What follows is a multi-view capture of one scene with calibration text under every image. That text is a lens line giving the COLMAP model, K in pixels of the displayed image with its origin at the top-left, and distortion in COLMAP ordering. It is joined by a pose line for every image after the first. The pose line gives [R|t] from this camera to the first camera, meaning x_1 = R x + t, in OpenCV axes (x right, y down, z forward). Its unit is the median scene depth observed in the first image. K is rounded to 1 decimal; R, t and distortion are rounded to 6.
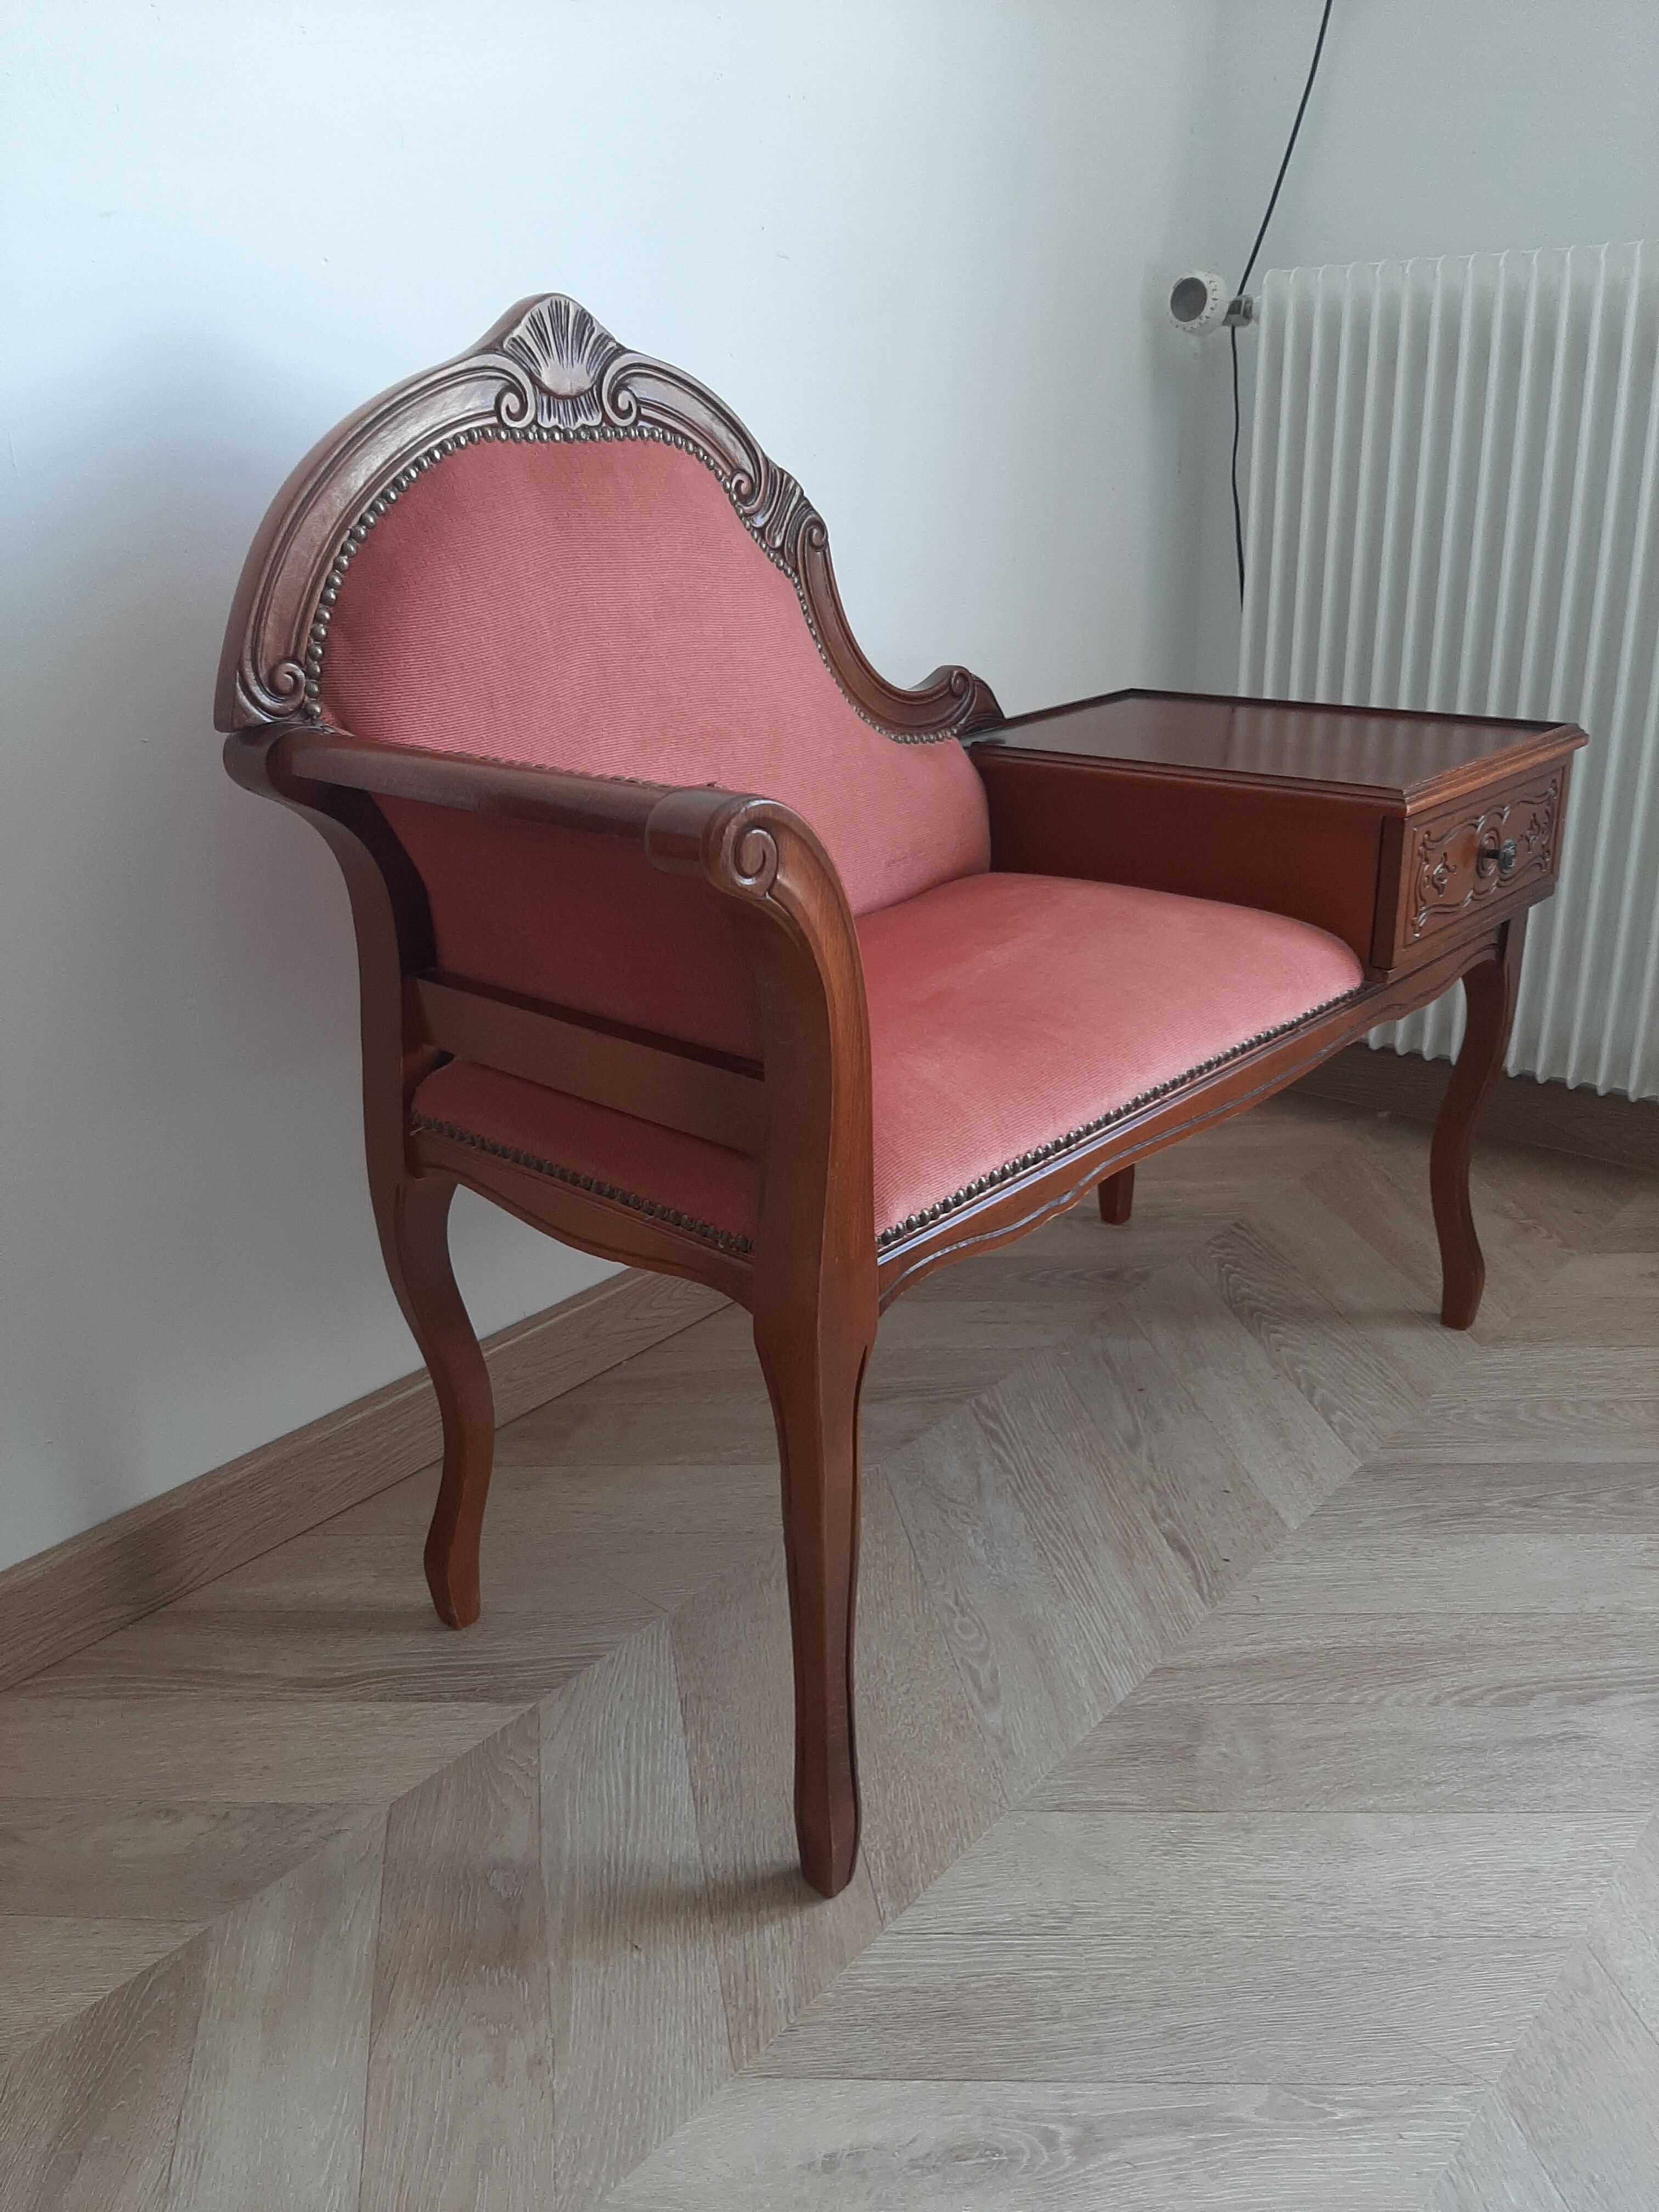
lens RADIAL K [[1726.7, 0, 800.0], [0, 1726.7, 1098.7], [0, 0, 1]] dist [0.051224, -0.115955]
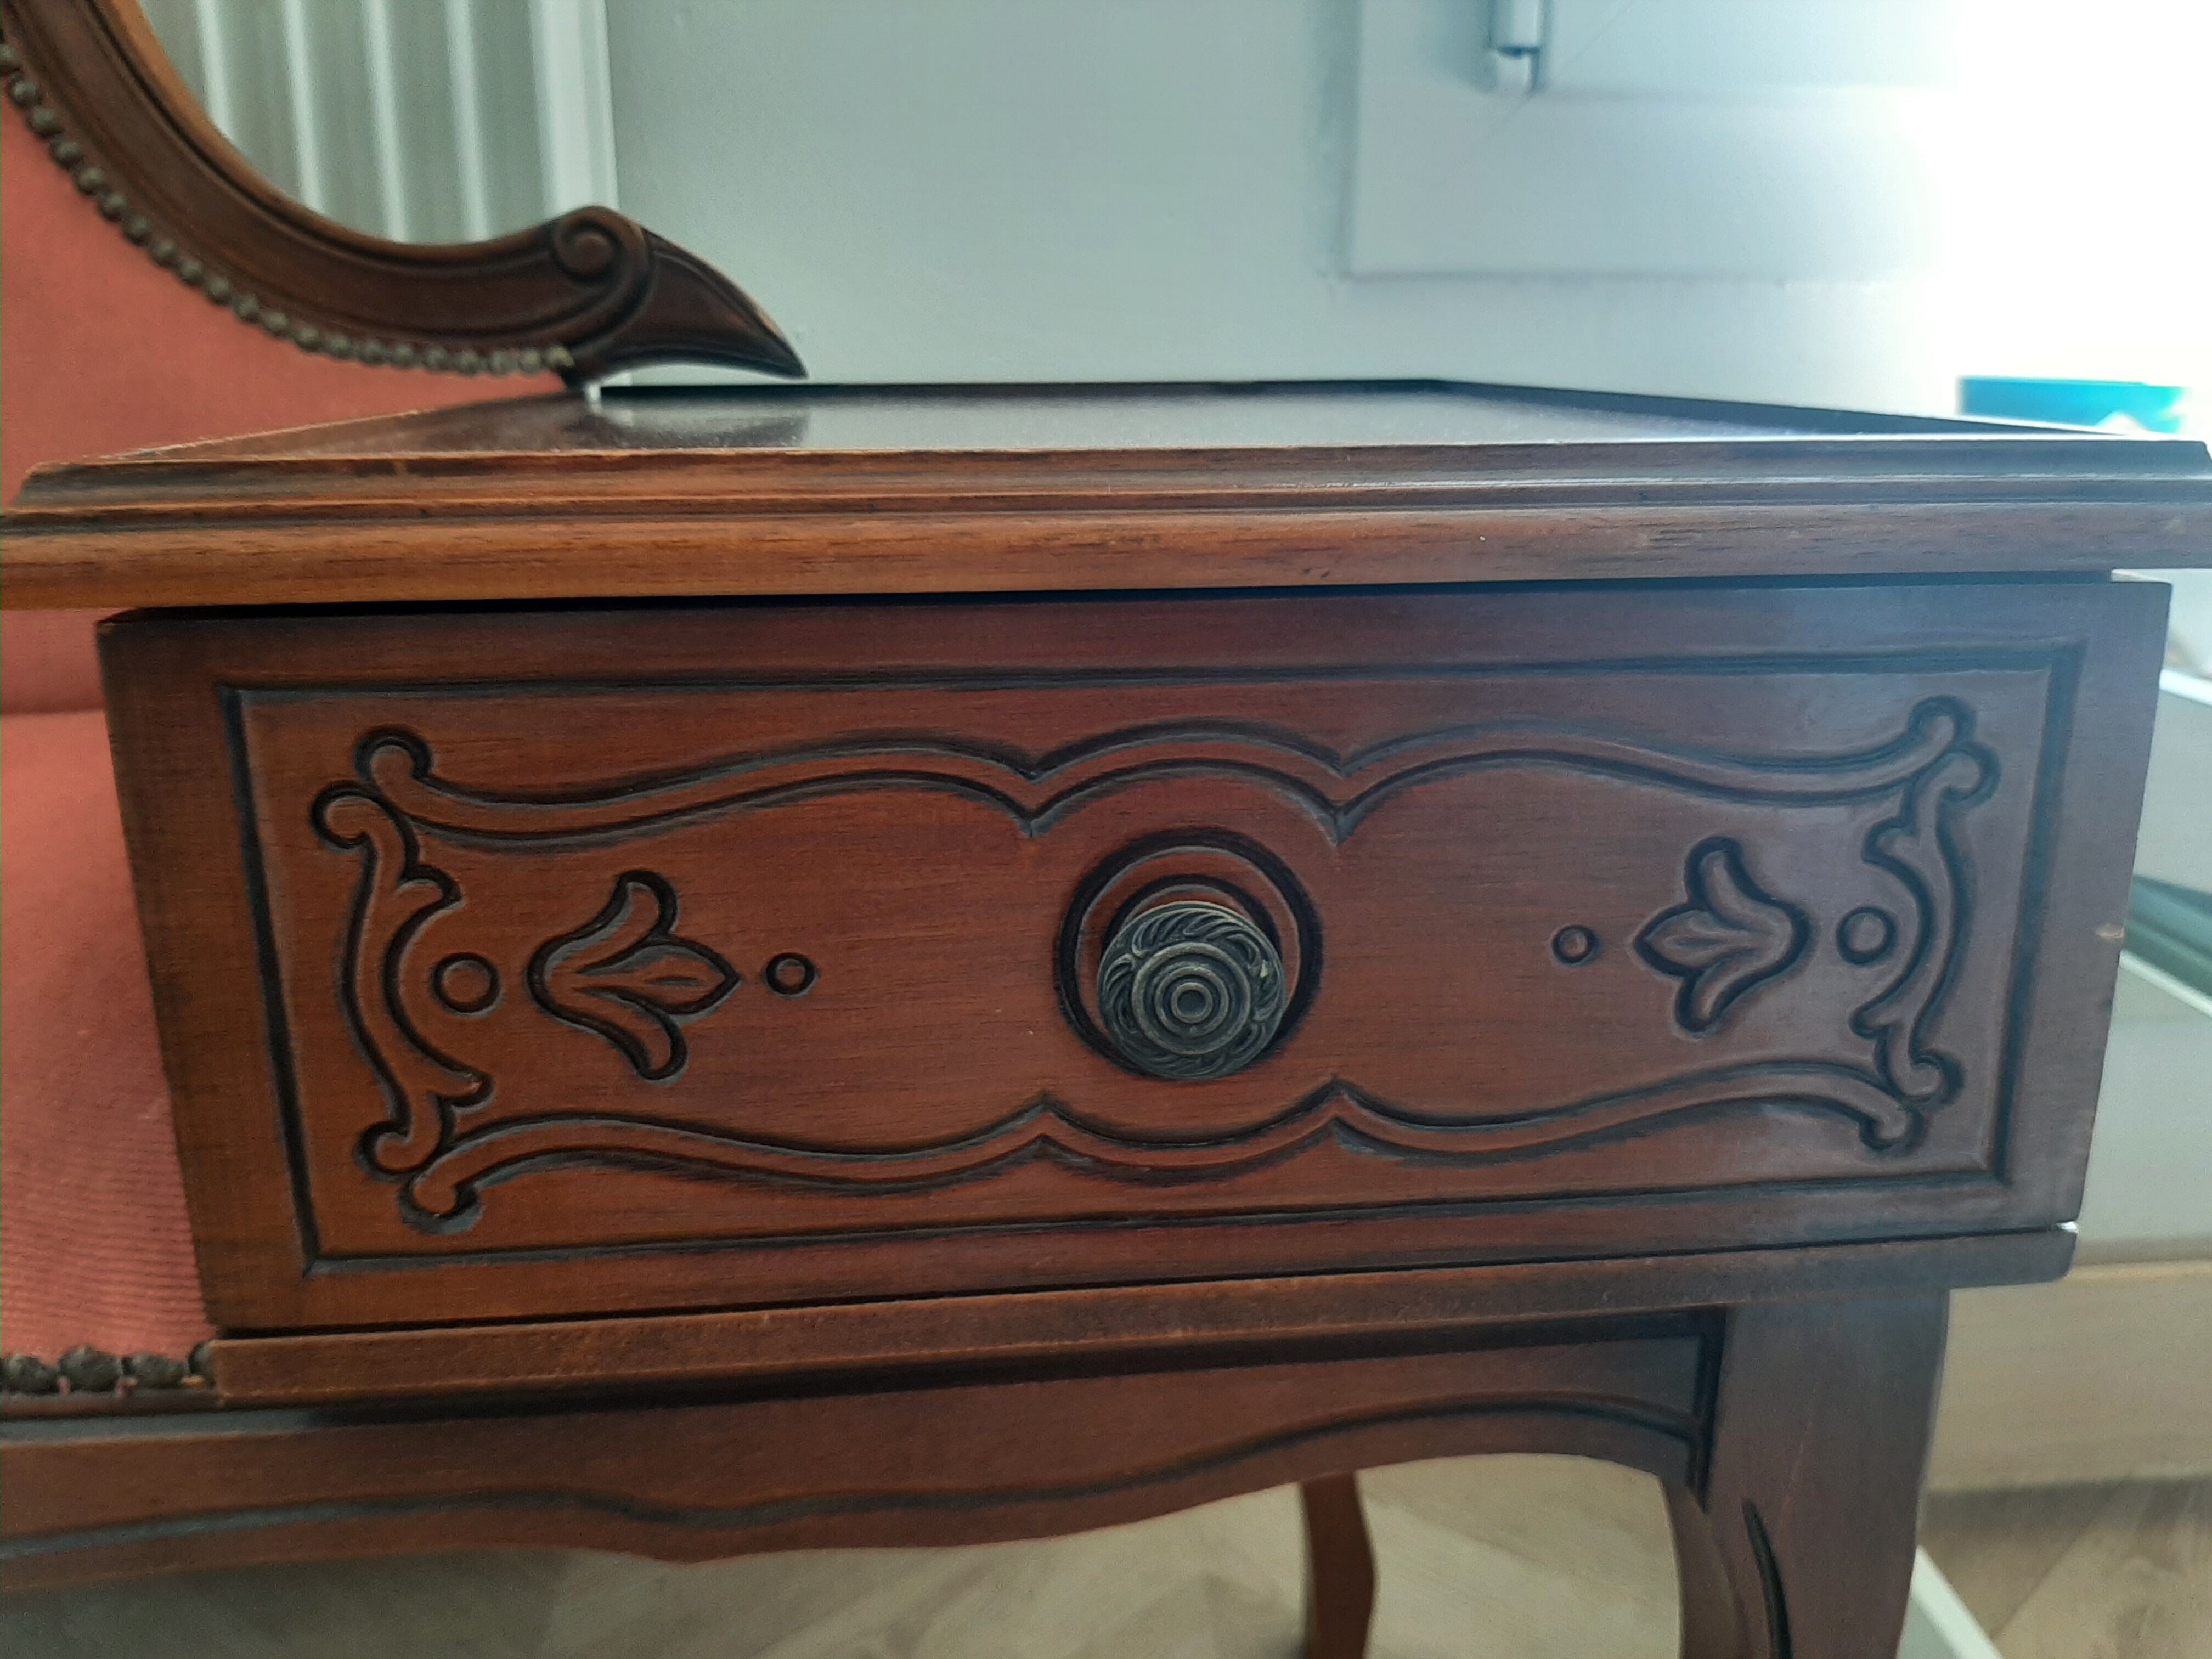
lens RADIAL K [[1781.2, 0, 1106.6], [0, 1781.2, 825.9], [0, 0, 1]] dist [-0.004606, -0.015535]
pose [[0.756158, 0.212385, -0.618965, 0.568978], [-0.261291, 0.965186, 0.011977, -0.174473], [0.599960, 0.152673, 0.785327, 0.925805]]
